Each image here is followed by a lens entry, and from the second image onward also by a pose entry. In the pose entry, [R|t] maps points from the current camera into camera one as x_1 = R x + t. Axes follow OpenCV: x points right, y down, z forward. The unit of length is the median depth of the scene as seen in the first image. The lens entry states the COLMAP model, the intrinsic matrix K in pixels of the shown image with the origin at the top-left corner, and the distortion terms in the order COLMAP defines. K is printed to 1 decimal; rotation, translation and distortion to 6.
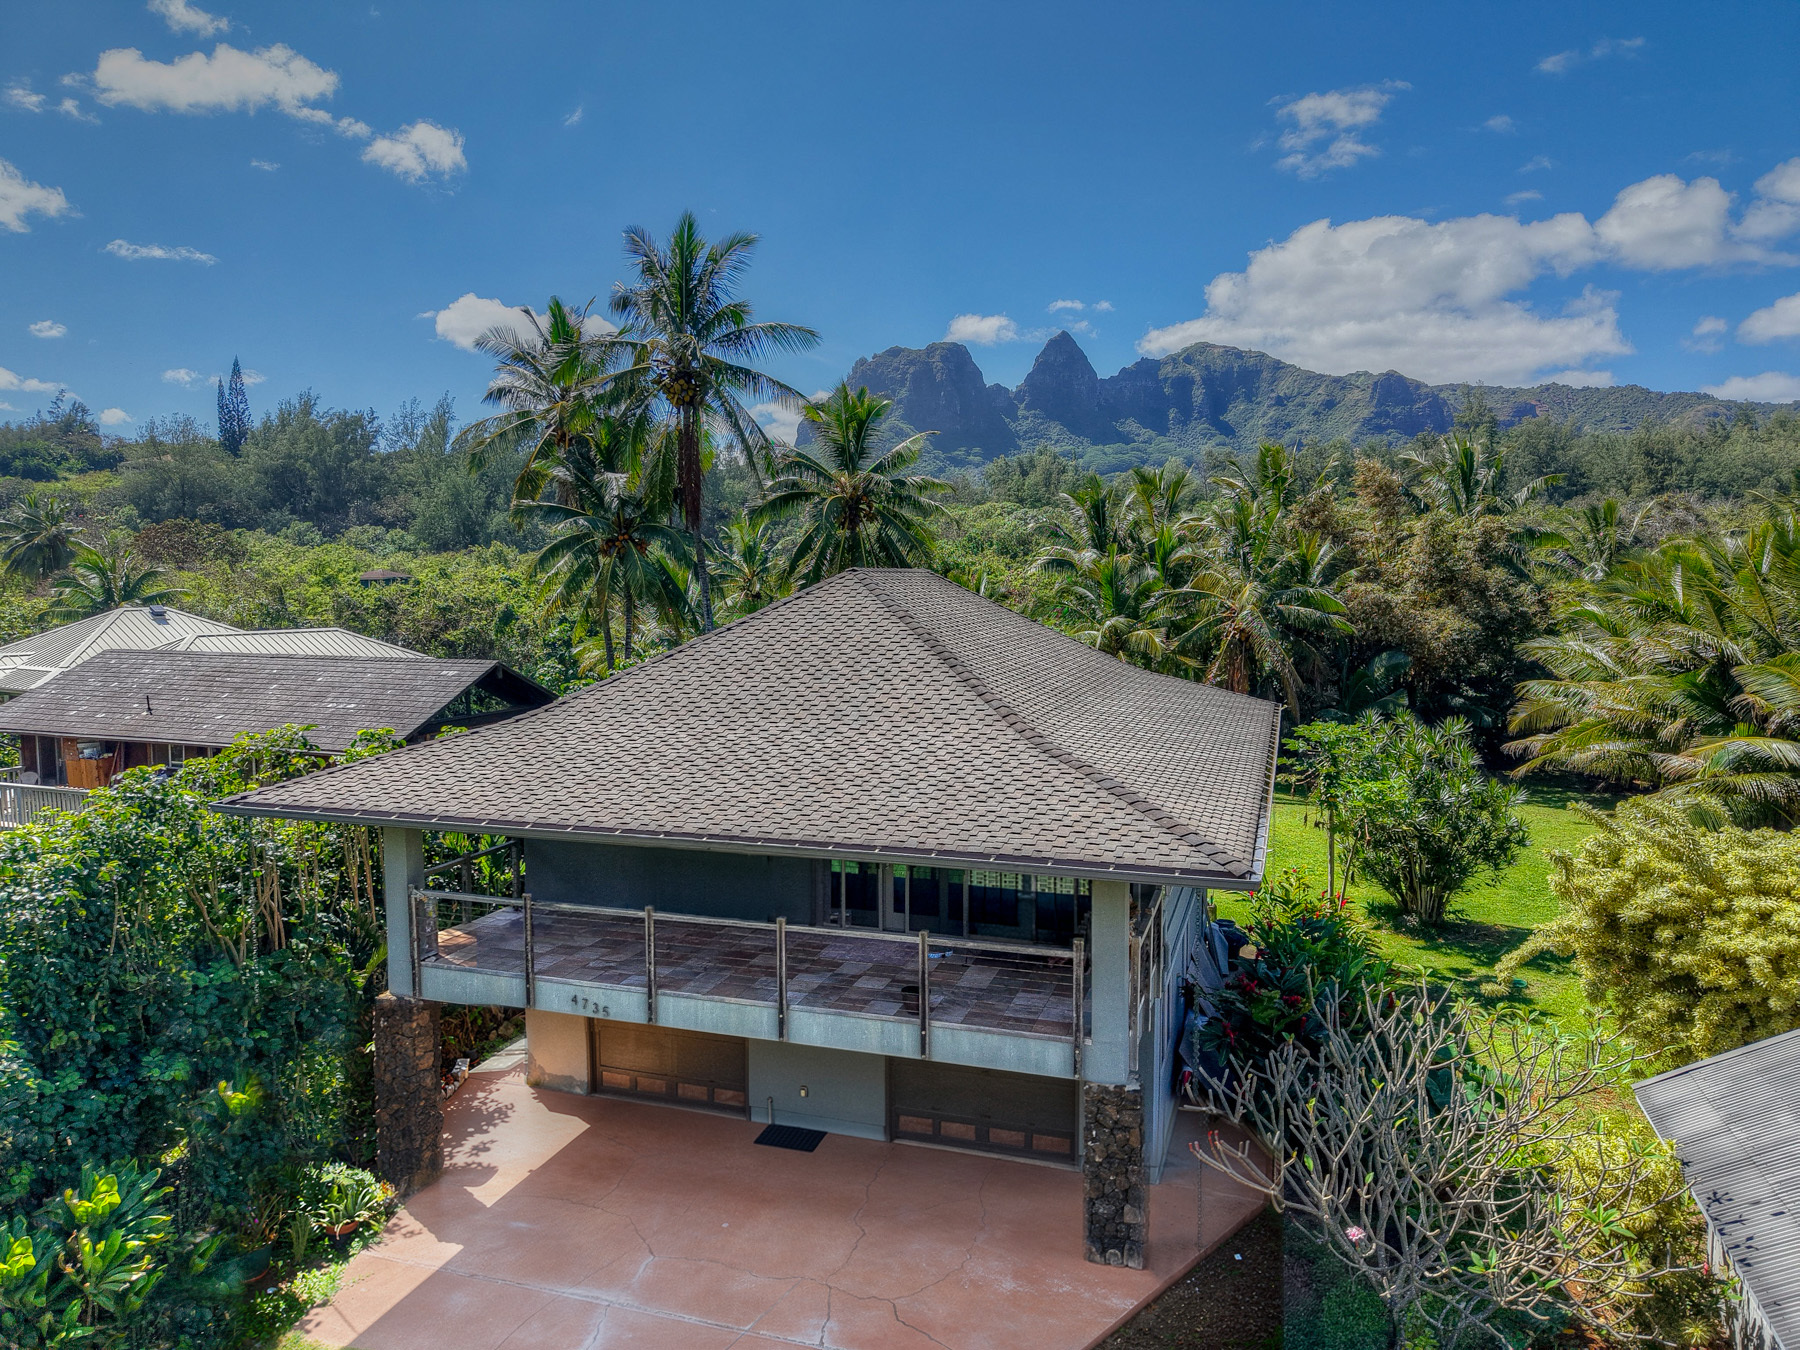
lens RADIAL K [[1224.6, 0, 894.6], [0, 1224.6, 676.0], [0, 0, 1]] dist [0.061943, -0.006099]
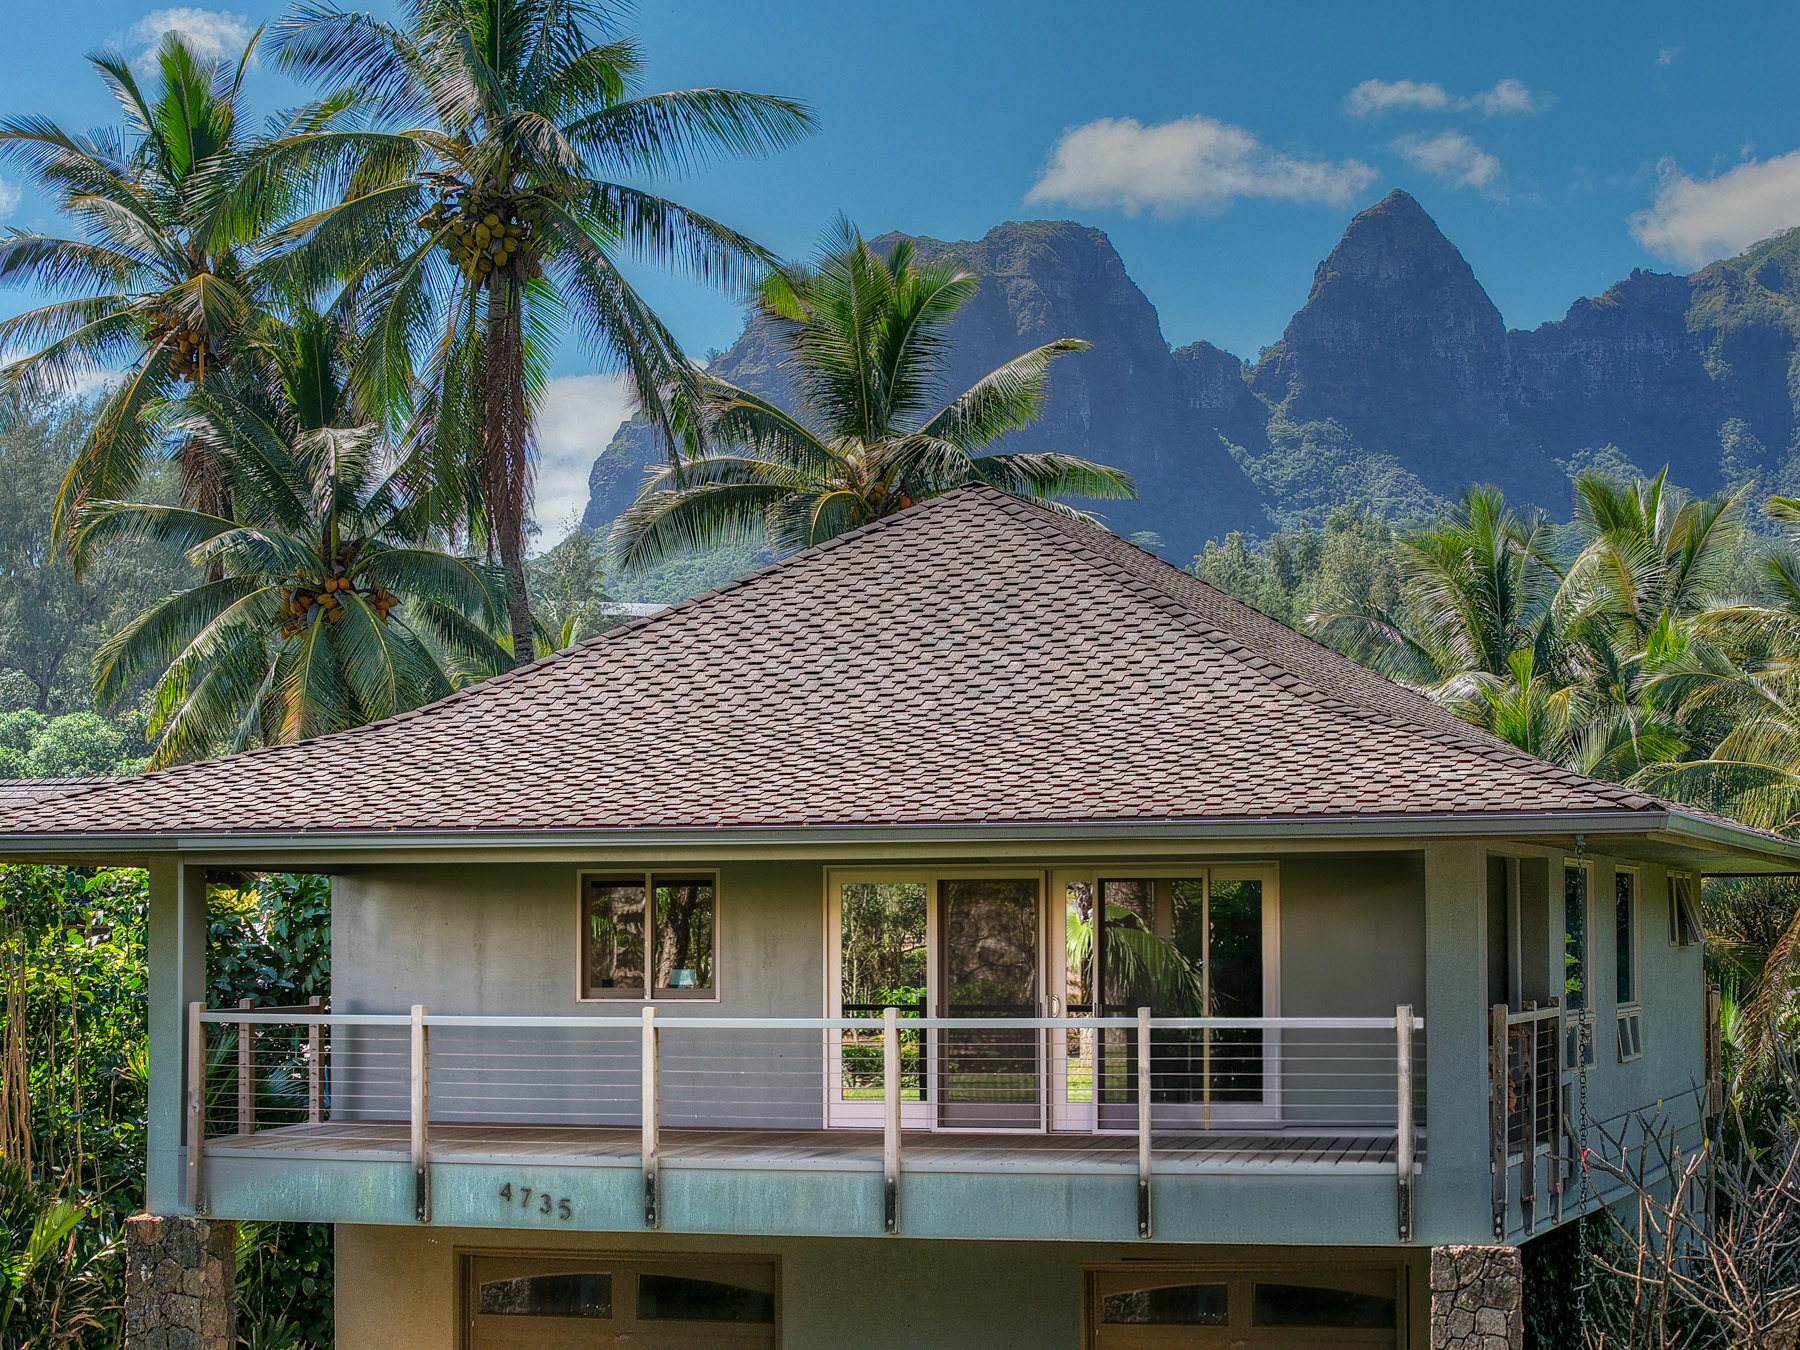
lens RADIAL K [[3842.5, 0, 901.9], [0, 3842.5, 676.0], [0, 0, 1]] dist [-0.112070, 0.000000]
pose [[0.999990, -0.003261, 0.002927, -0.031417], [0.003656, 0.989151, -0.146855, 0.105107], [-0.002417, 0.146864, 0.989154, -0.271015]]
